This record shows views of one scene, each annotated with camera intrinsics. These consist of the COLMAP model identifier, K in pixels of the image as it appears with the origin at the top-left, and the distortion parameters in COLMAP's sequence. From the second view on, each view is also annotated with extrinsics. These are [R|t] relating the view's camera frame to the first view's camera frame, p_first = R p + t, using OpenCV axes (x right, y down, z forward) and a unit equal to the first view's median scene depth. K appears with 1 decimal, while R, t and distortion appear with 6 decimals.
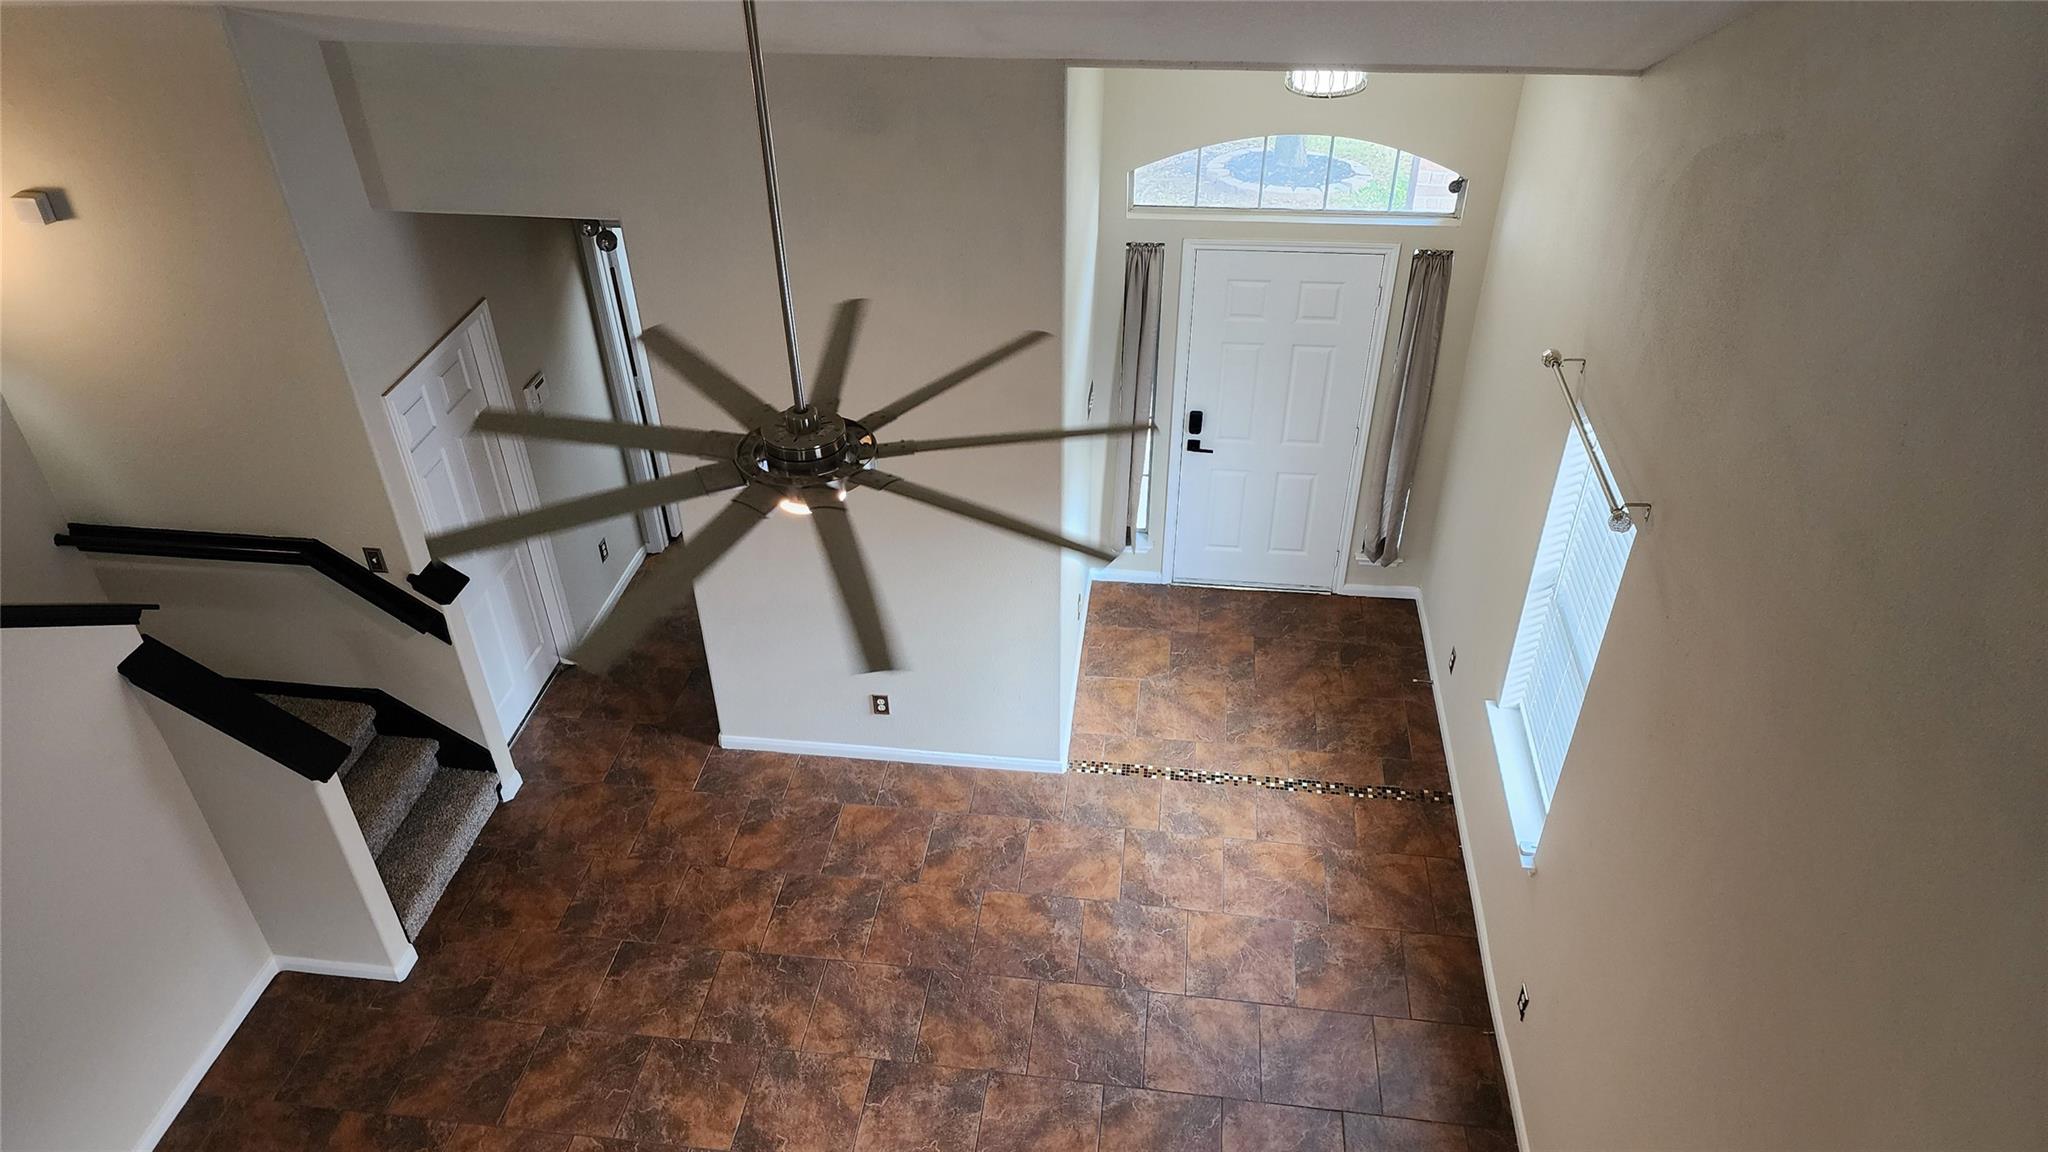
lens RADIAL K [[1383.1, 0, 973.0], [0, 1383.1, 619.9], [0, 0, 1]] dist [0.085226, -0.061590]
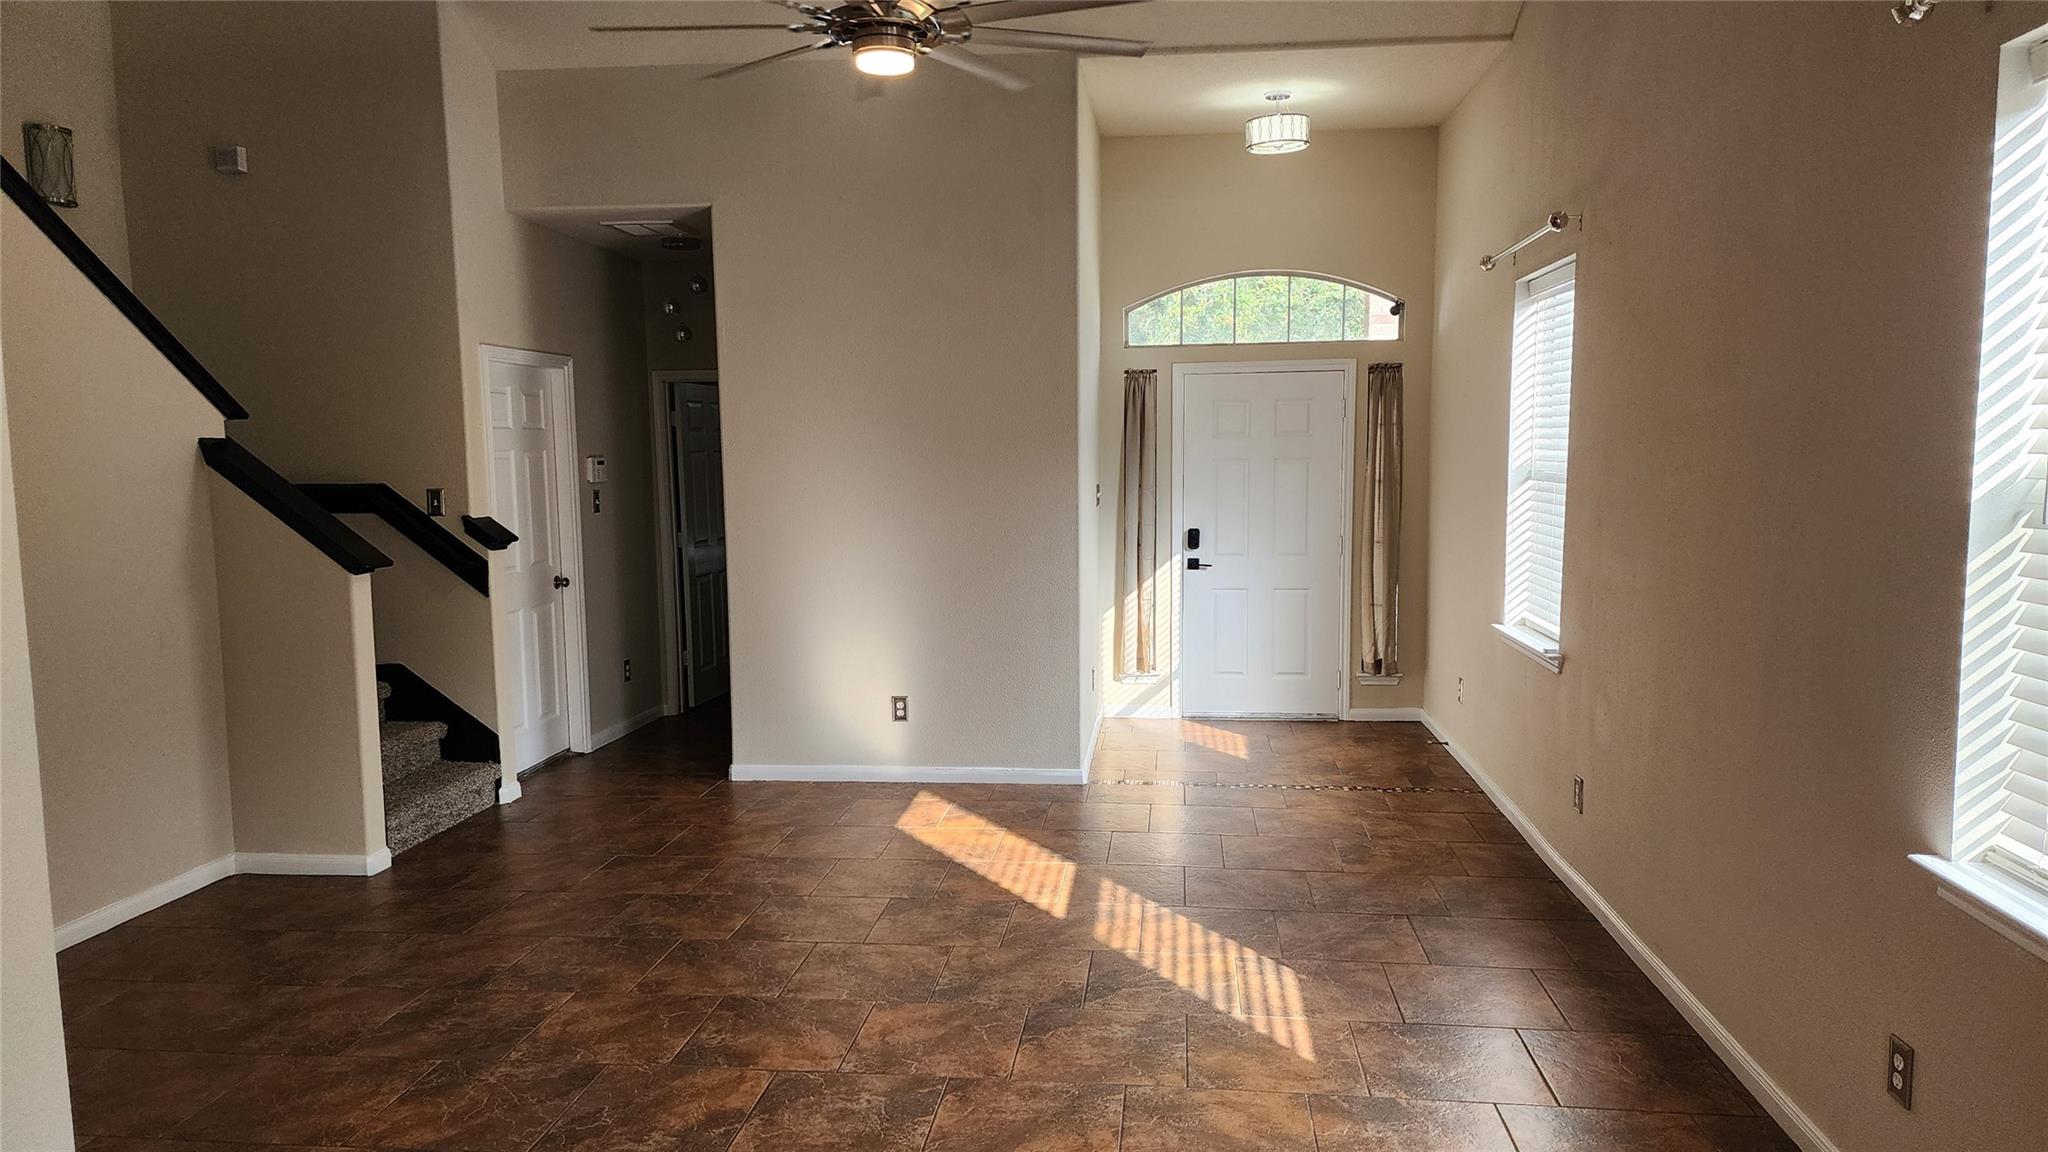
lens RADIAL K [[1383.1, 0, 994.5], [0, 1383.1, 613.7], [0, 0, 1]] dist [0.085226, -0.061590]
pose [[0.999570, 0.018446, 0.022804, -0.022865], [-0.004490, 0.864557, -0.502514, 0.516272], [-0.028985, 0.502195, 0.864268, 0.102895]]
